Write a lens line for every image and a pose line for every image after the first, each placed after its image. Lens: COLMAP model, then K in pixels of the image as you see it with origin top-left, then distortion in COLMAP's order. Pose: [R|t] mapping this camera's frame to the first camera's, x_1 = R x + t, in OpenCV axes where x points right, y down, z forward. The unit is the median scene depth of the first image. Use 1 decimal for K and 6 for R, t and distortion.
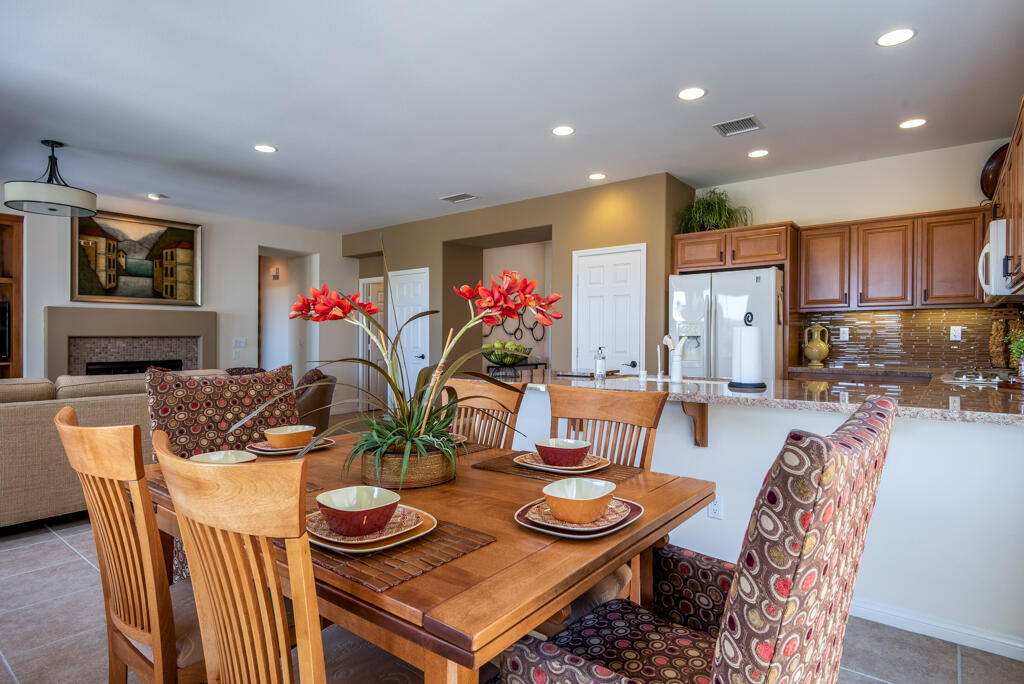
lens RADIAL K [[549.4, 0, 511.0], [0, 549.4, 341.4], [0, 0, 1]] dist [-0.014062, -0.001989]
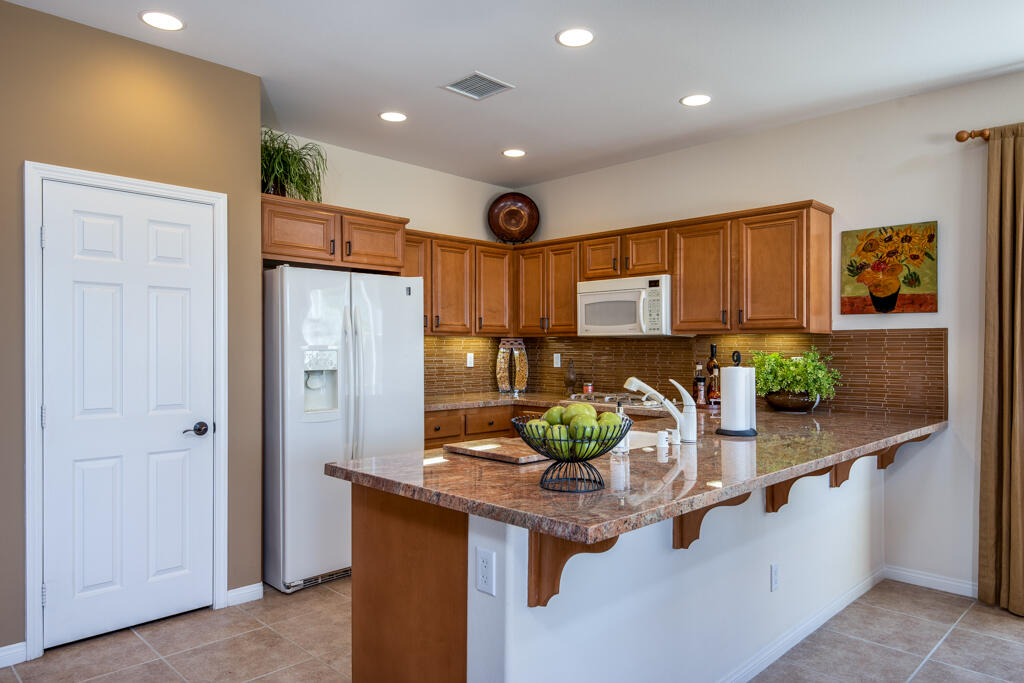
lens RADIAL K [[673.7, 0, 506.3], [0, 673.7, 350.4], [0, 0, 1]] dist [0.025557, -0.007346]
pose [[0.092350, -0.006164, 0.995708, -0.311451], [0.002596, 0.999979, 0.005950, -0.027750], [-0.995723, 0.002035, 0.092364, 0.556981]]
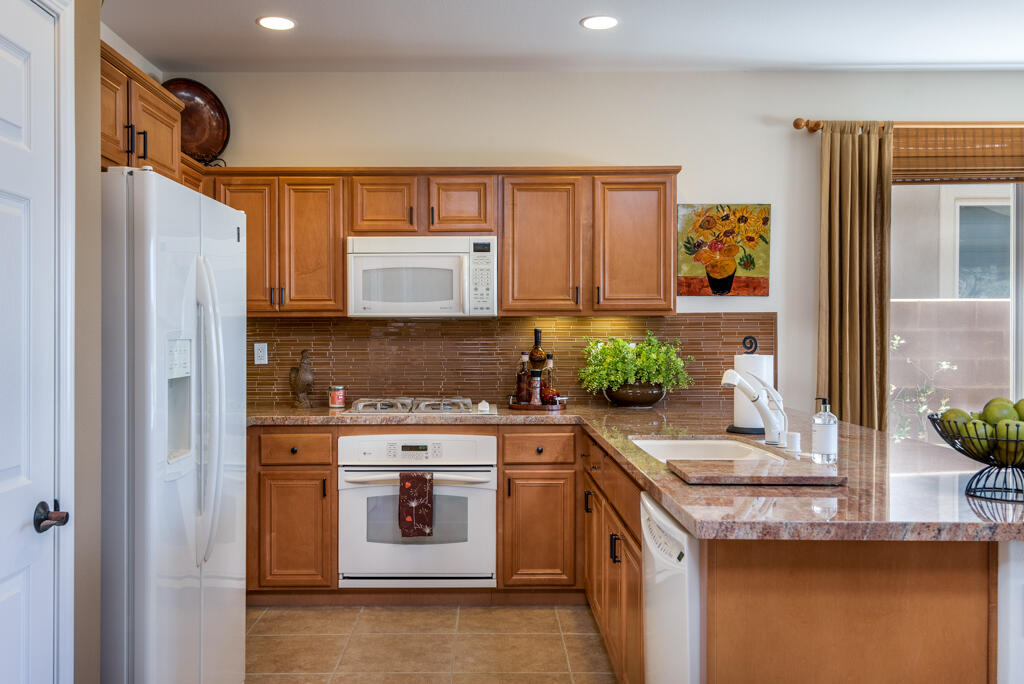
lens RADIAL K [[924.3, 0, 482.3], [0, 924.3, 358.8], [0, 0, 1]] dist [0.010800, 0.020948]
pose [[-0.636015, -0.021549, 0.771376, -0.152866], [0.004289, 0.999496, 0.031458, -0.028766], [-0.771665, 0.023317, -0.635602, 0.928921]]
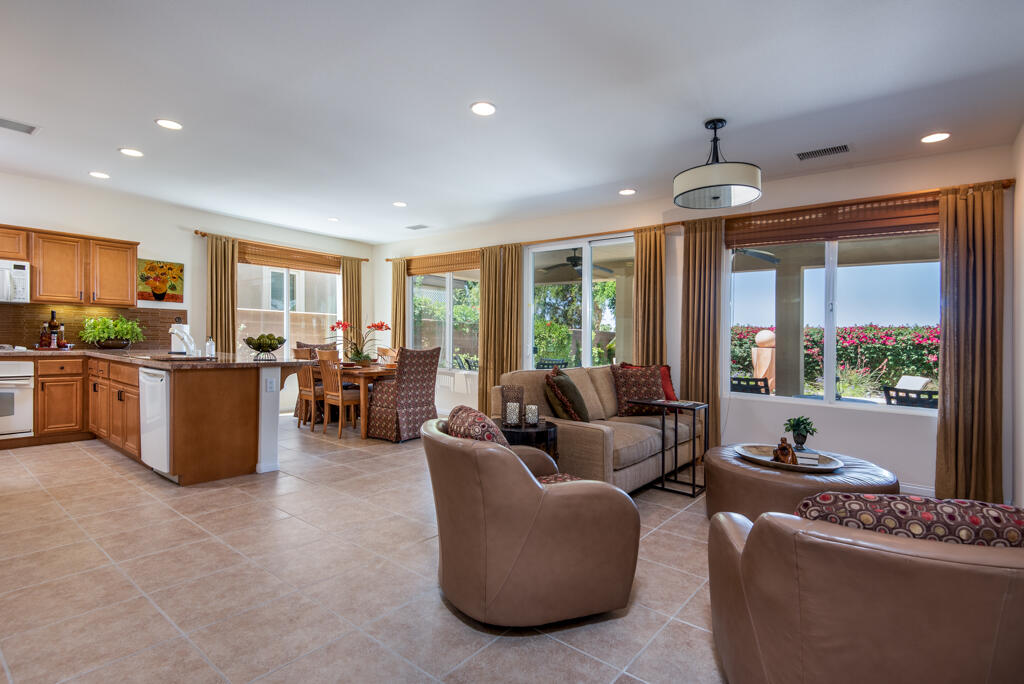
lens RADIAL K [[517.1, 0, 510.1], [0, 517.1, 345.9], [0, 0, 1]] dist [0.017270, -0.004167]
pose [[-0.999501, -0.025456, -0.018689, -0.333979], [-0.025802, 0.999496, 0.018519, -0.006549], [0.018208, 0.018992, -0.999654, 1.288303]]
